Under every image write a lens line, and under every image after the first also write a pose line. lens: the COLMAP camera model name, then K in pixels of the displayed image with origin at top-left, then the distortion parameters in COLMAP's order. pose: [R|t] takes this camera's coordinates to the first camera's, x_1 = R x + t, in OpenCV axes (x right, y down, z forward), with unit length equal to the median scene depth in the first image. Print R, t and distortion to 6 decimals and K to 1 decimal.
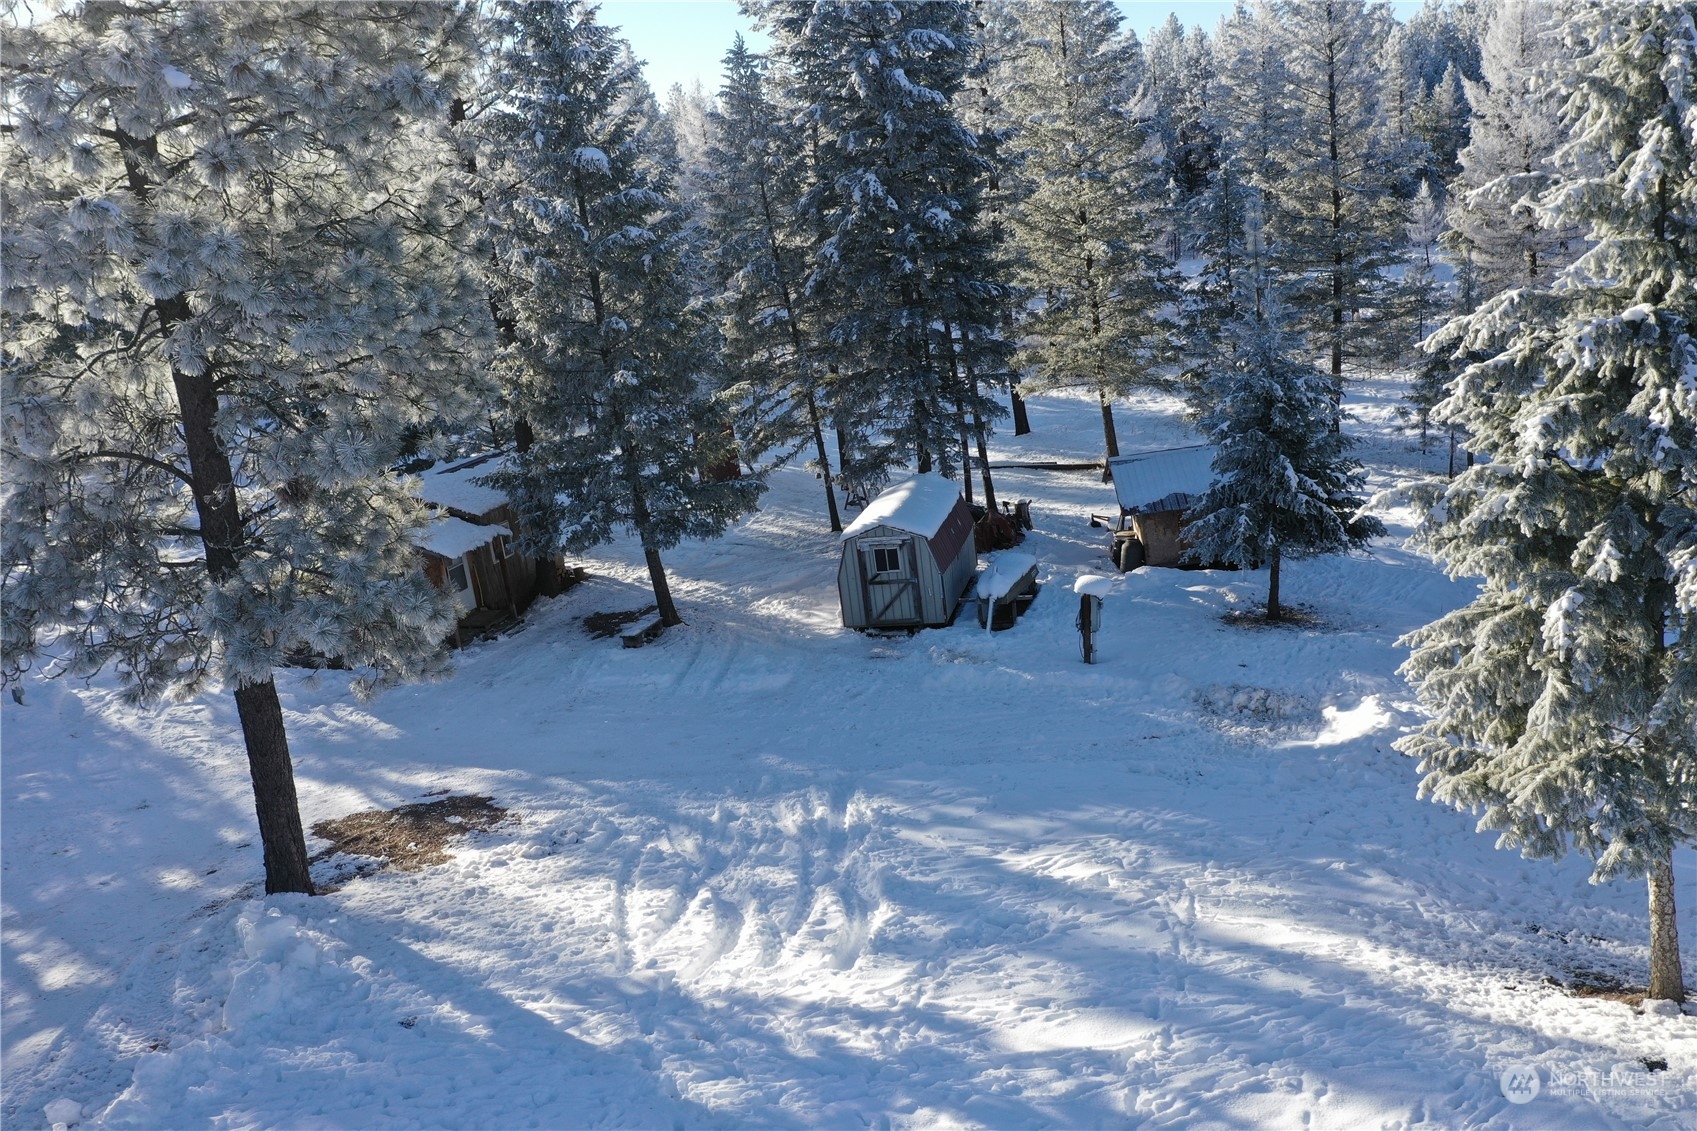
lens RADIAL K [[1350.6, 0, 840.0], [0, 1350.6, 557.3], [0, 0, 1]] dist [0.013955, 0.003028]
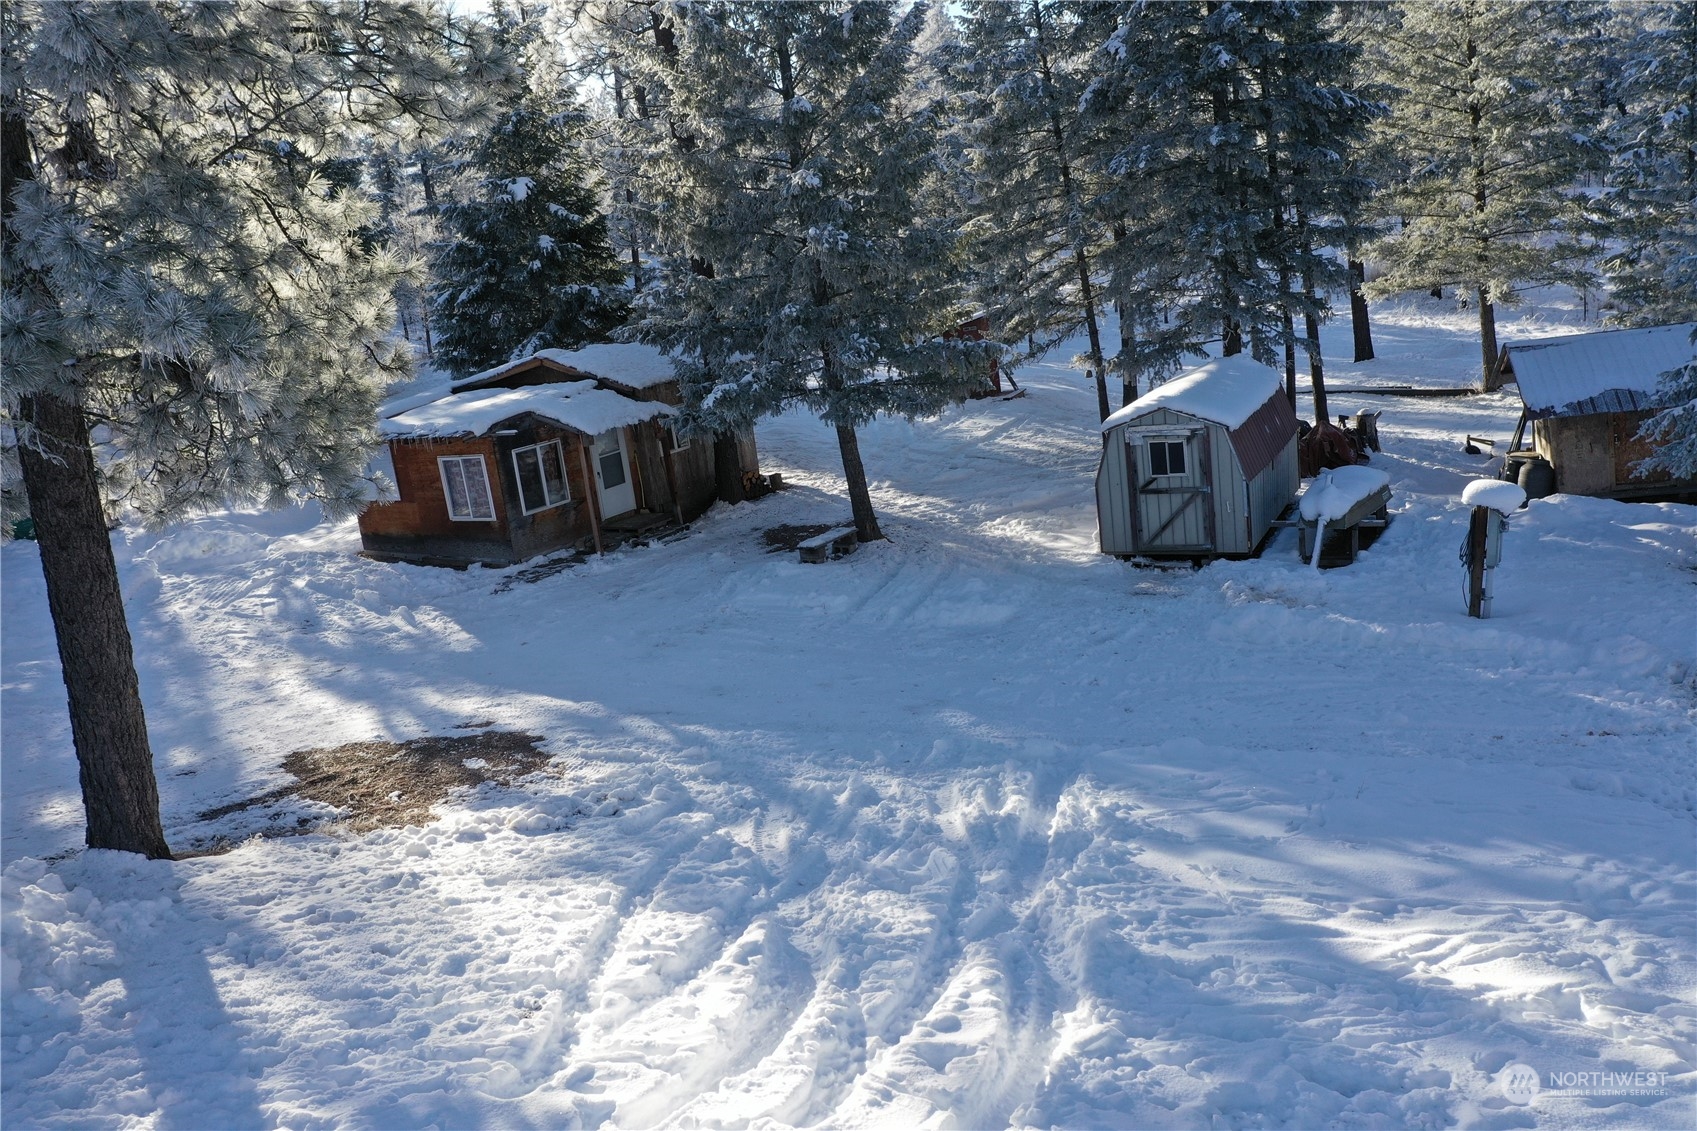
lens RADIAL K [[1350.6, 0, 842.2], [0, 1350.6, 556.0], [0, 0, 1]] dist [0.013955, 0.003028]
pose [[0.975057, 0.056154, -0.214734, 0.024975], [-0.054189, 0.998418, 0.015032, 0.054139], [0.215238, -0.003021, 0.976557, 0.293361]]
